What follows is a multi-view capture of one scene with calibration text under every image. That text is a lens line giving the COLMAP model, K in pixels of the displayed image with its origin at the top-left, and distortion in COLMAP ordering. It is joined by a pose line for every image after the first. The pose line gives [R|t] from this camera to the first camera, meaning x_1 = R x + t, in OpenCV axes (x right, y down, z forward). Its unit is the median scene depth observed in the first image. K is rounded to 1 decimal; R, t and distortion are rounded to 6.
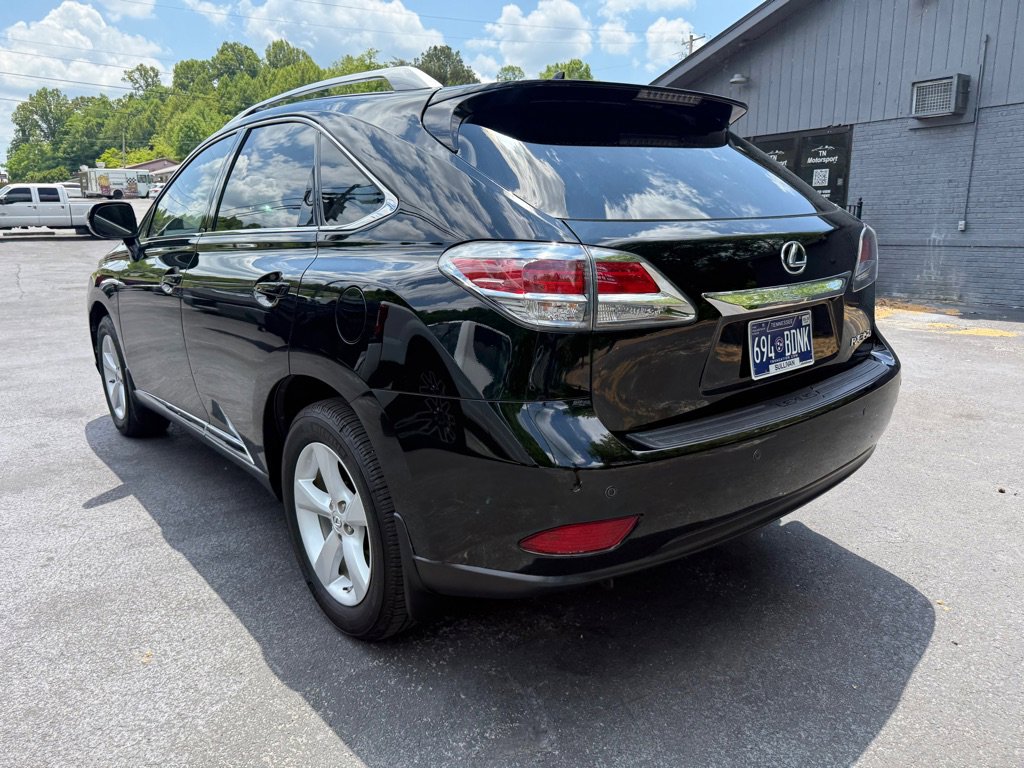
lens RADIAL K [[726.7, 0, 509.9], [0, 726.7, 383.3], [0, 0, 1]] dist [0.005749, -0.014678]
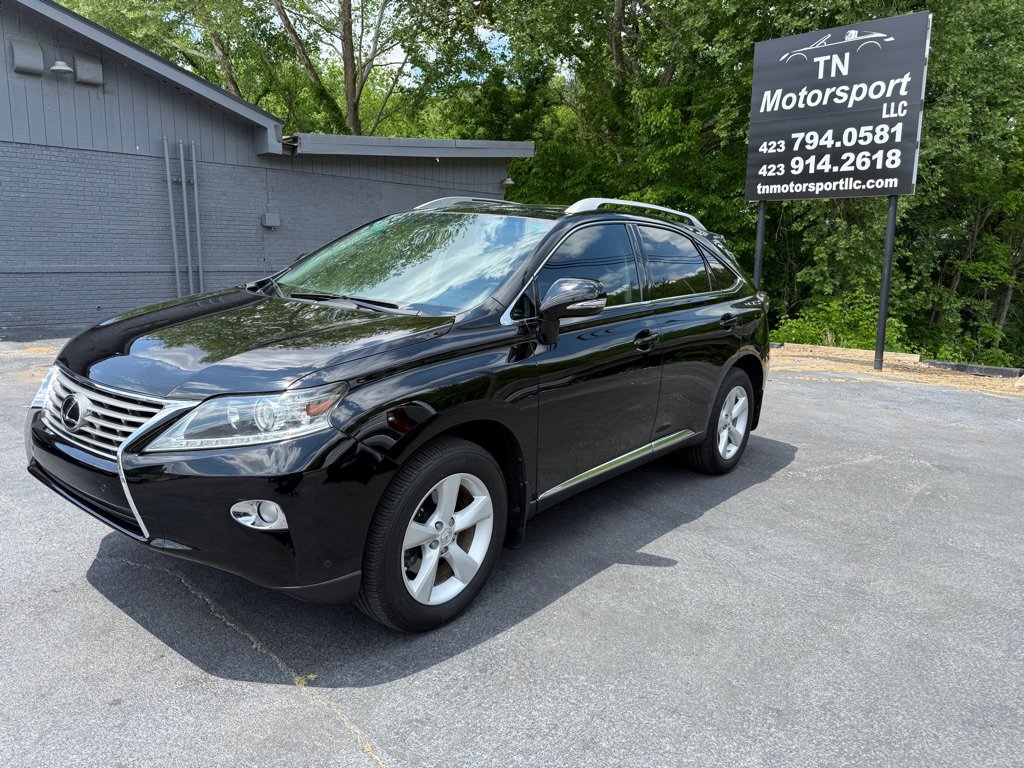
lens RADIAL K [[726.7, 0, 510.5], [0, 726.7, 379.9], [0, 0, 1]] dist [0.005749, -0.014678]
pose [[-0.196528, -0.173242, 0.965072, -1.419034], [0.181662, 0.960793, 0.209468, -0.328384], [-0.963523, 0.216483, -0.157352, 1.259765]]
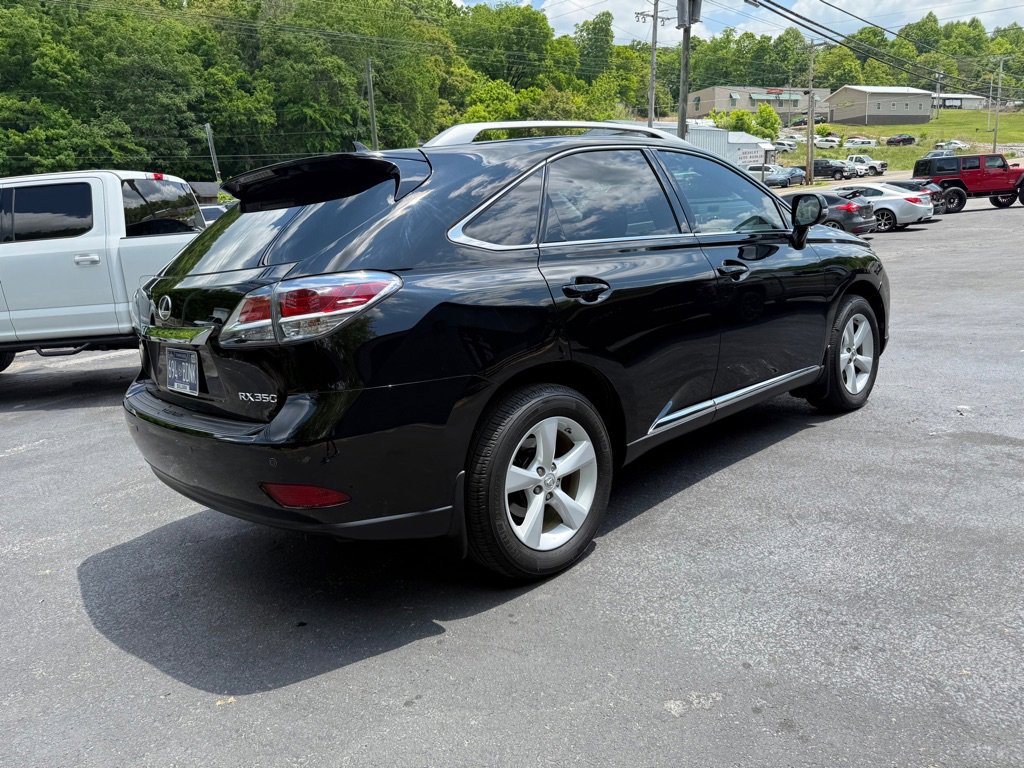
lens RADIAL K [[726.7, 0, 518.2], [0, 726.7, 389.0], [0, 0, 1]] dist [0.005749, -0.014678]
pose [[0.077986, 0.219620, -0.972463, 0.987785], [-0.145371, 0.967514, 0.206844, -0.221658], [0.986299, 0.125237, 0.107379, 0.838667]]
